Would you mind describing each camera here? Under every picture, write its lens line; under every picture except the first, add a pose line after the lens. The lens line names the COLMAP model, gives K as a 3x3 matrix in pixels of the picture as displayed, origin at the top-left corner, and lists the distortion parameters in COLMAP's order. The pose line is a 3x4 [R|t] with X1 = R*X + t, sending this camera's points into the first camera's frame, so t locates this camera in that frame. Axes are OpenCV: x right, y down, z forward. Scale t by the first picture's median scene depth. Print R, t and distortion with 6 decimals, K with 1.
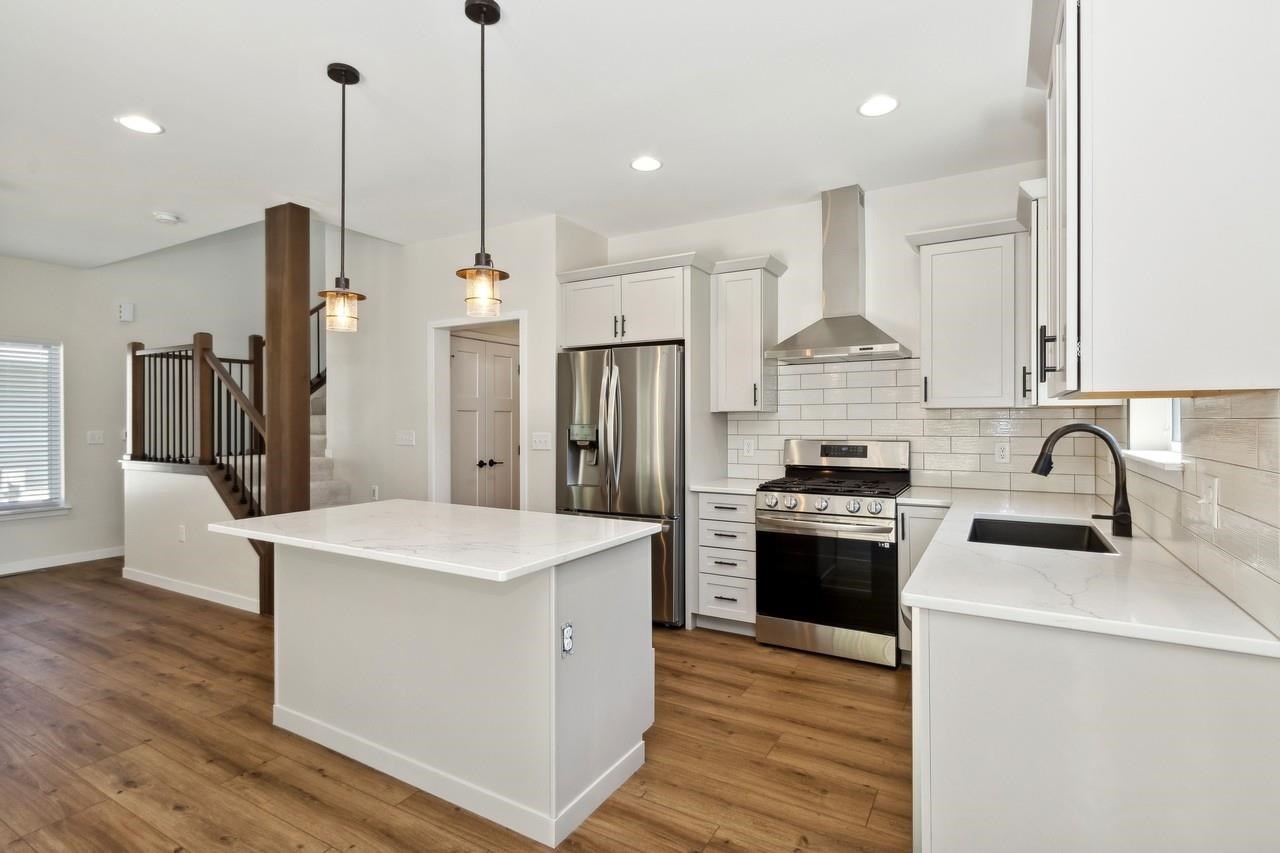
lens RADIAL K [[619.9, 0, 632.6], [0, 619.9, 418.7], [0, 0, 1]] dist [0.001508, -0.000705]
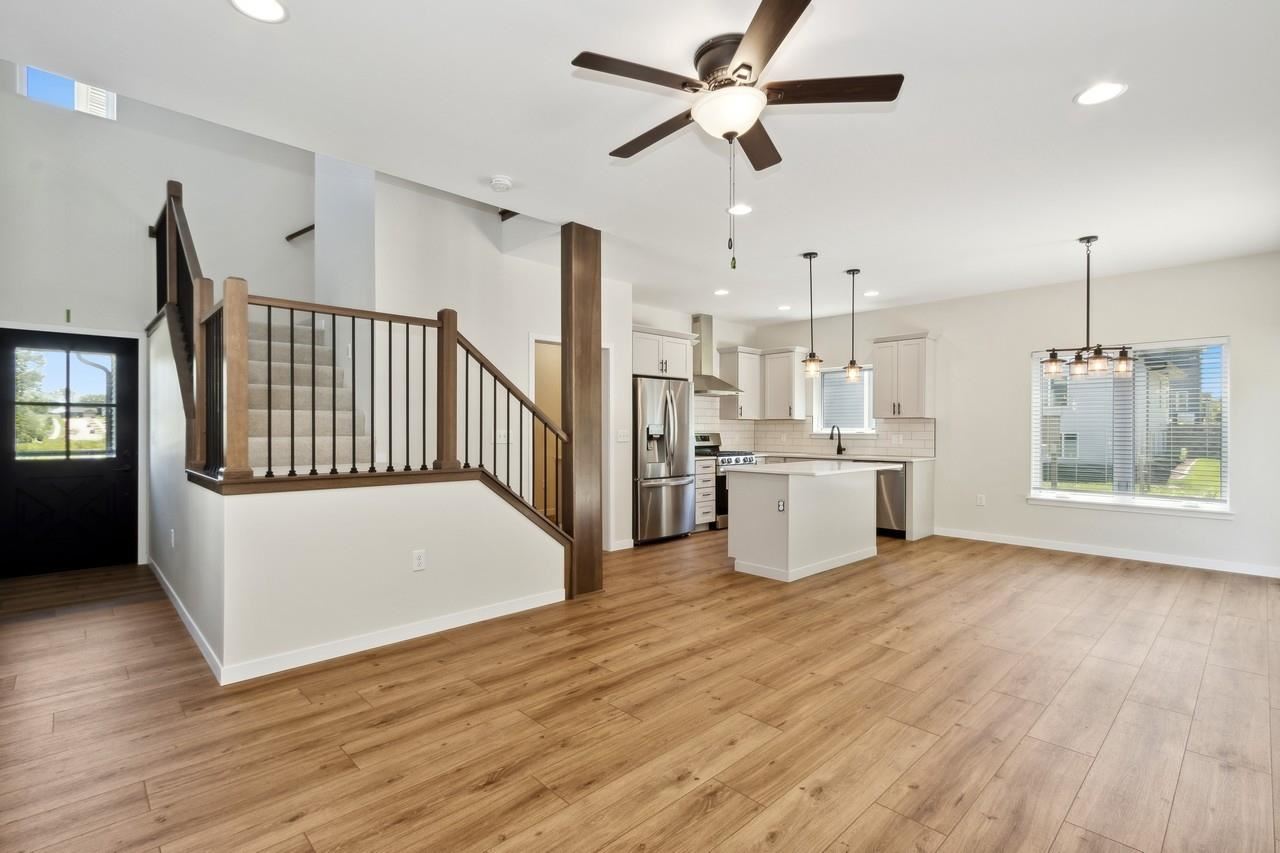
lens RADIAL K [[594.8, 0, 635.3], [0, 594.8, 432.1], [0, 0, 1]] dist [-0.006561, 0.001743]
pose [[0.283636, -0.000753, 0.958932, -1.738411], [-0.001624, 0.999998, 0.001265, 0.029672], [-0.958931, -0.001916, 0.283634, 0.674269]]
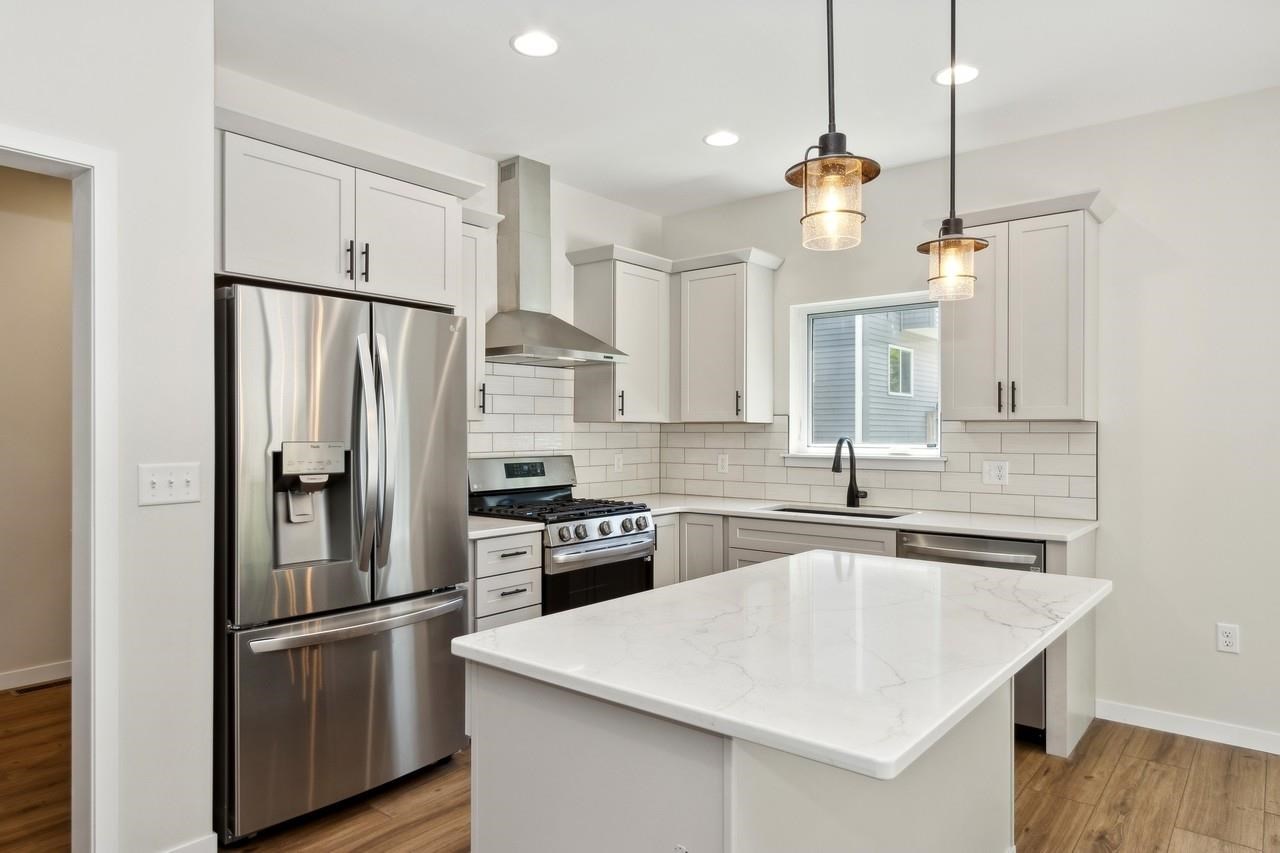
lens RADIAL K [[792.3, 0, 644.6], [0, 792.3, 425.7], [0, 0, 1]] dist [-0.002639, 0.005003]
pose [[0.149547, 0.011344, 0.988690, -0.735583], [-0.000624, 0.999935, -0.011379, 0.004412], [-0.988754, 0.001085, 0.149544, 0.706826]]
